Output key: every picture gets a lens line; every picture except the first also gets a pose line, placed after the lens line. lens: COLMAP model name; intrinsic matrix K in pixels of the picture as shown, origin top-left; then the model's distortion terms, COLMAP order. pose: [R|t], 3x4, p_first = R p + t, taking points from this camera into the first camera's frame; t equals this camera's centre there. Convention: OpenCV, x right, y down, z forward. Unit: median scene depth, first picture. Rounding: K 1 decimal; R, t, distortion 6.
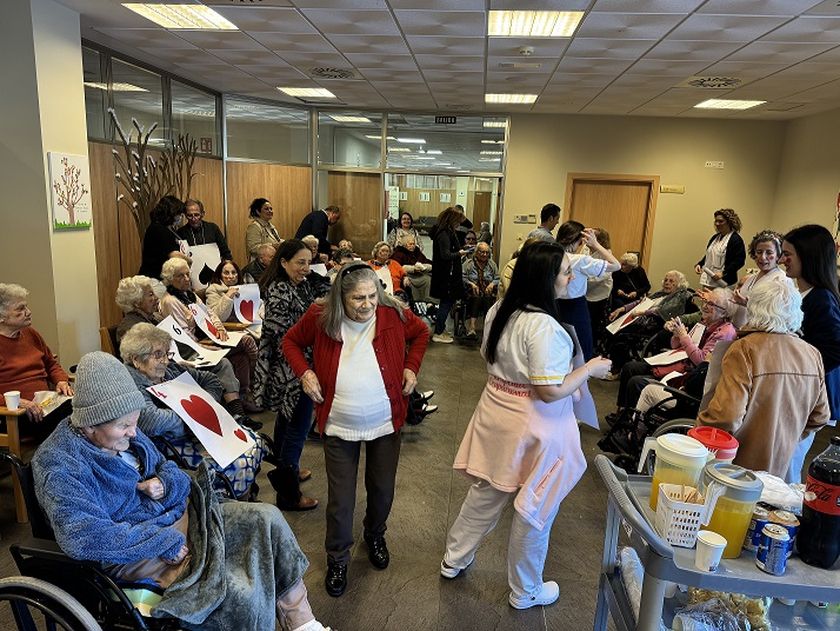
lens RADIAL K [[586.3, 0, 418.4], [0, 586.3, 311.2], [0, 0, 1]] dist [0.076486, -0.129401]
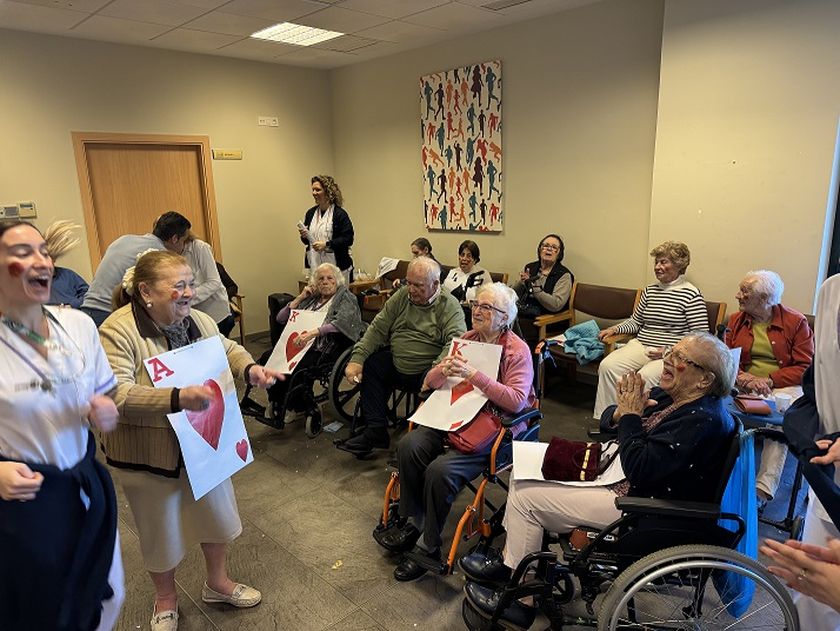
lens RADIAL K [[598.0, 0, 420.0], [0, 598.0, 315.5], [0, 0, 1]] dist [0.111878, -0.152728]
pose [[0.653159, -0.227005, 0.722393, -0.017957], [0.201690, 0.971697, 0.122986, -0.051425], [-0.729866, 0.065371, 0.680458, 0.307372]]
